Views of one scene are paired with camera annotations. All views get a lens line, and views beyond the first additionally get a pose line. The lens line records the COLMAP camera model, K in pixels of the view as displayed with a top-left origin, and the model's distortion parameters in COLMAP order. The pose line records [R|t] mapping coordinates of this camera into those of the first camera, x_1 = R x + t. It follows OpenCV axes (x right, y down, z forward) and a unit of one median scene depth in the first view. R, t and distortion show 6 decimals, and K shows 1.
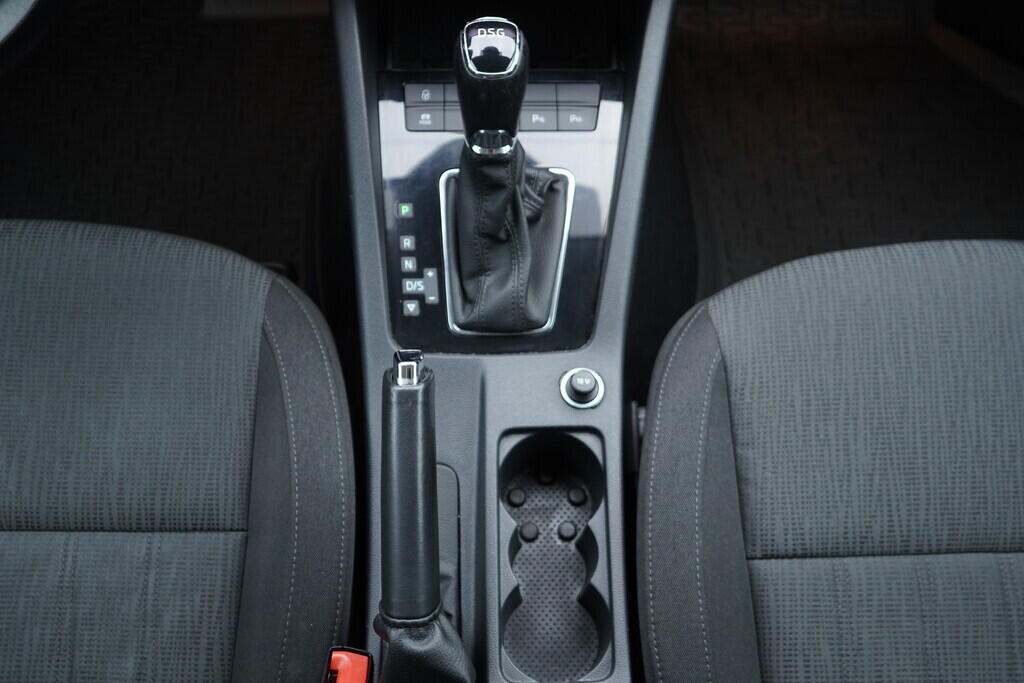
lens RADIAL K [[1017.5, 0, 512.0], [0, 1017.5, 341.5], [0, 0, 1]] dist [-0.007185, 0.003841]
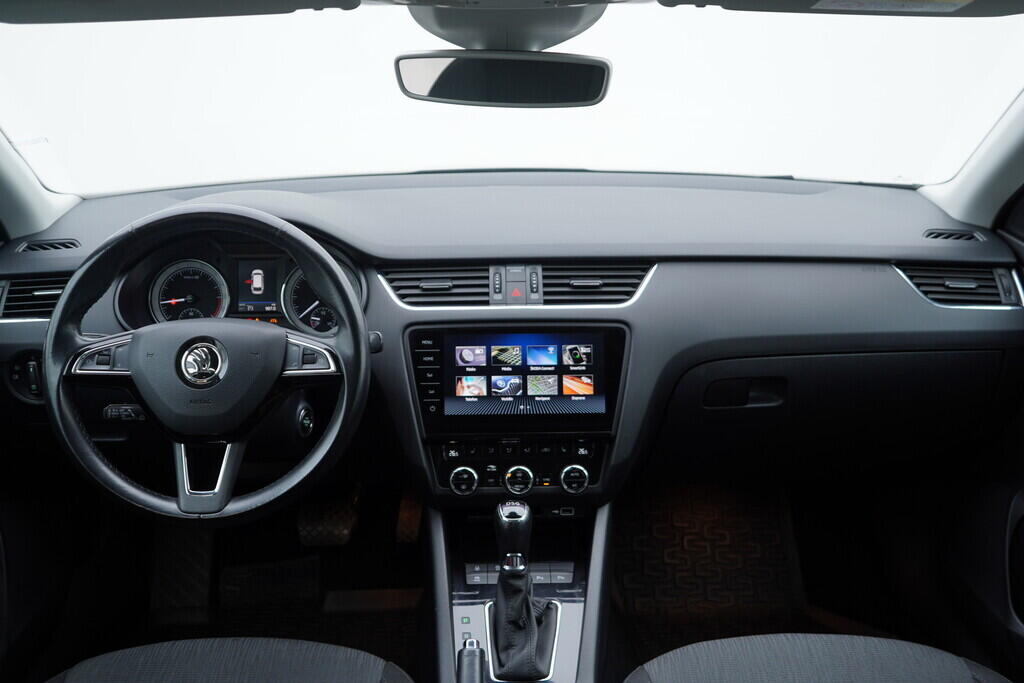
lens RADIAL K [[1017.5, 0, 512.0], [0, 1017.5, 341.5], [0, 0, 1]] dist [-0.007185, 0.003841]
pose [[0.999536, -0.029030, -0.009250, 0.005727], [0.014140, 0.710892, -0.703159, 0.786741], [0.026988, 0.702702, 0.710973, -0.603273]]
